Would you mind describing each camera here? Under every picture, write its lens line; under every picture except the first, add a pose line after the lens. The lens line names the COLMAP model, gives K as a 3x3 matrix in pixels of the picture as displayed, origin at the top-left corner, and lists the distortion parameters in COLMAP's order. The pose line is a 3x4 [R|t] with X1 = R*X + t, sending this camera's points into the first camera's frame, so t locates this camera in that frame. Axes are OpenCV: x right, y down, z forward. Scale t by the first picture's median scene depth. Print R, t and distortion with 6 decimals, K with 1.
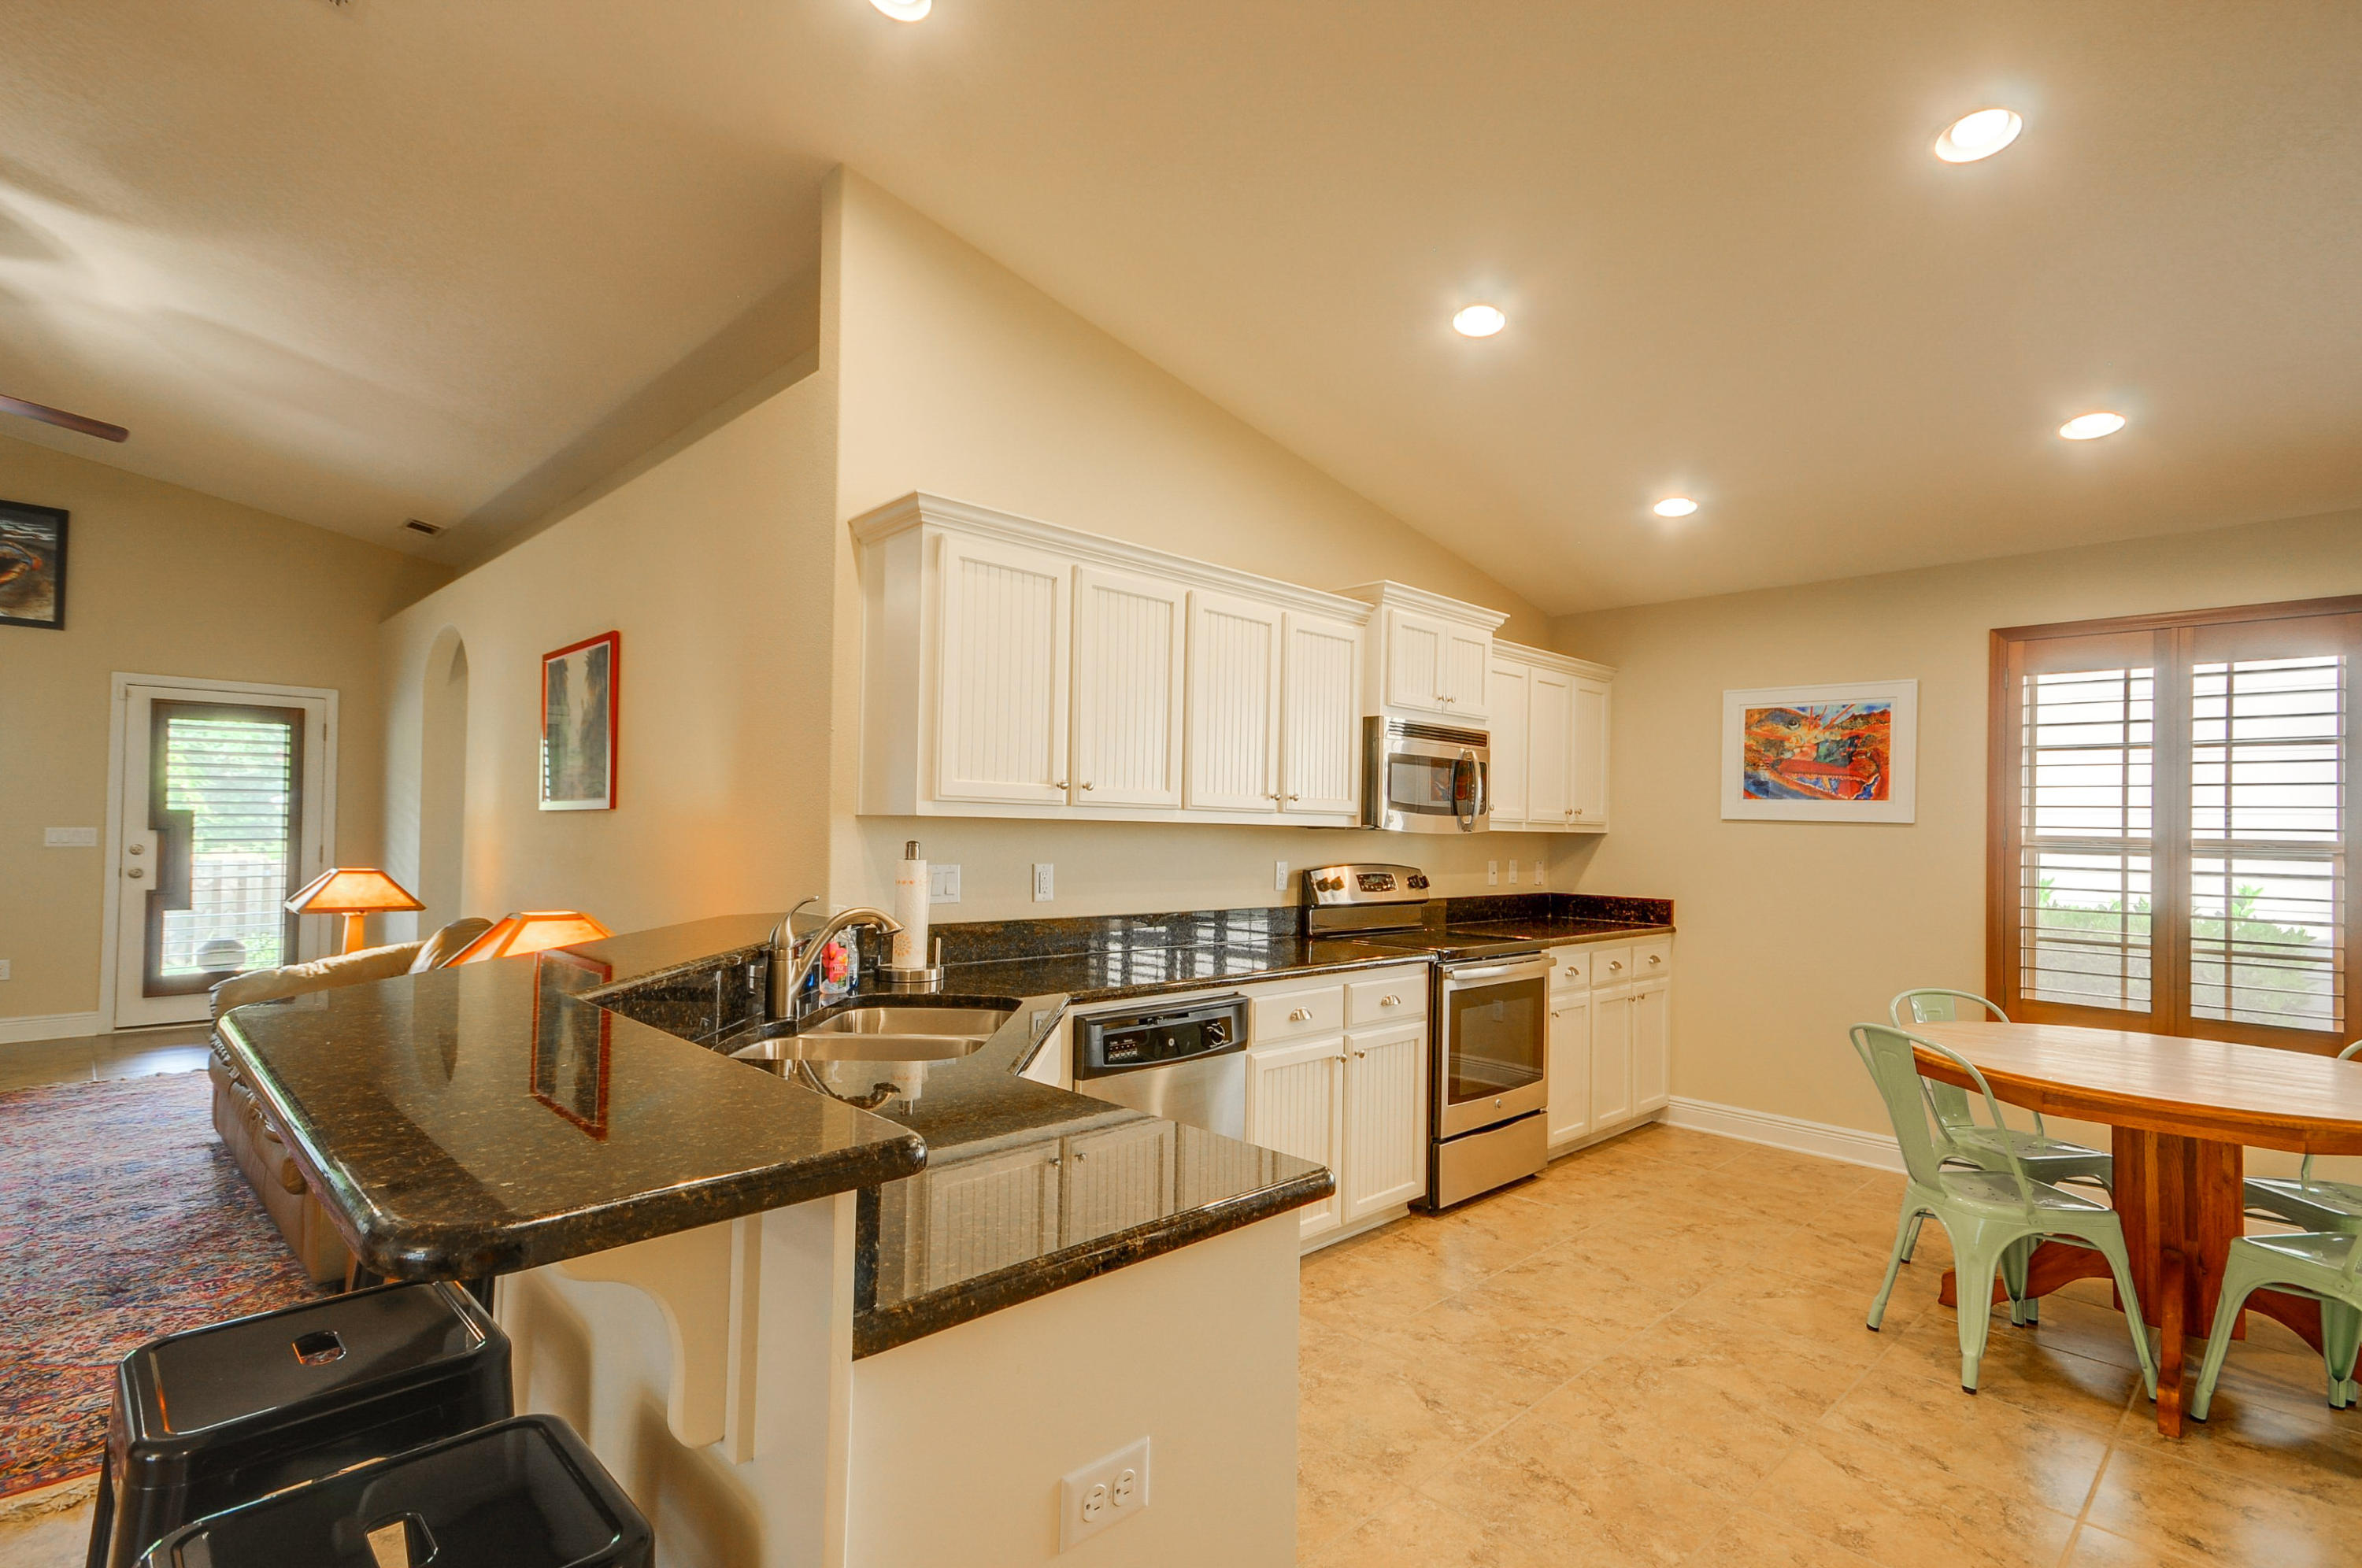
lens RADIAL K [[1127.6, 0, 1181.0], [0, 1127.6, 784.0], [0, 0, 1]] dist [0.000622, 0.000073]
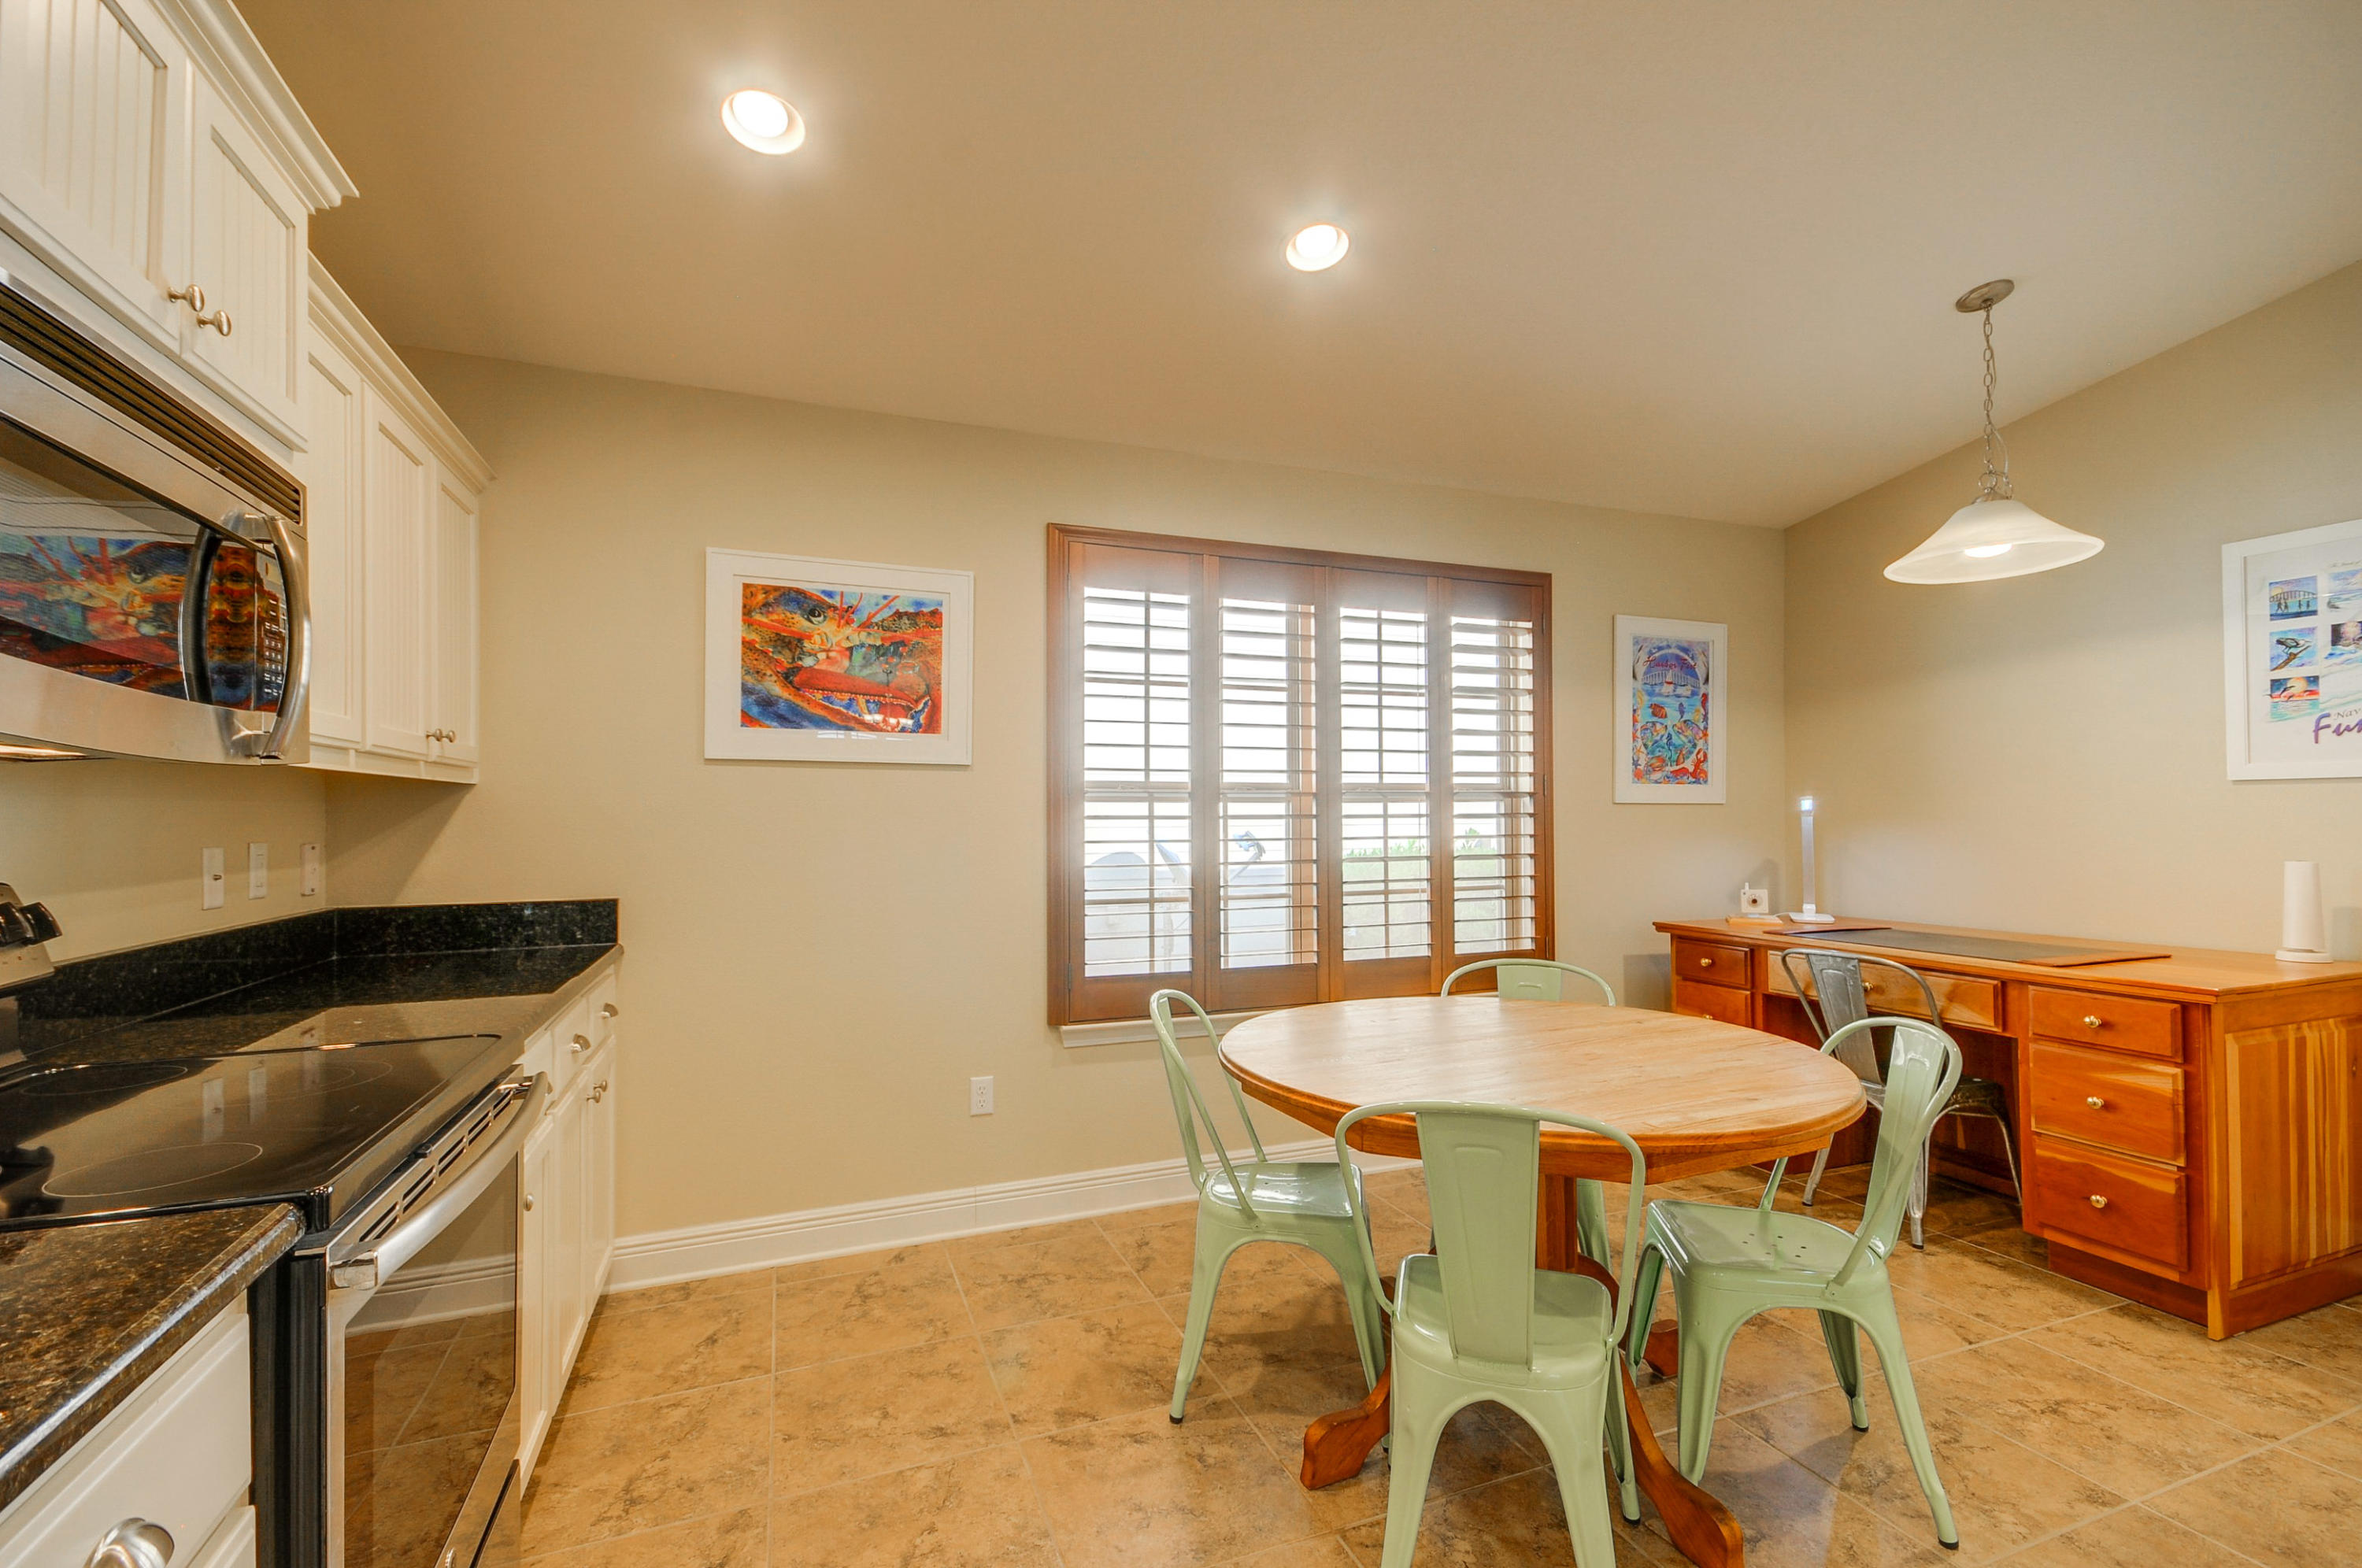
lens RADIAL K [[1034.0, 0, 1176.2], [0, 1034.0, 803.6], [0, 0, 1]] dist [0.019879, 0.000236]
pose [[0.404516, -0.014683, 0.914413, 0.076166], [-0.017975, 0.999550, 0.024002, 0.041671], [-0.914354, -0.026146, 0.404070, 0.599014]]
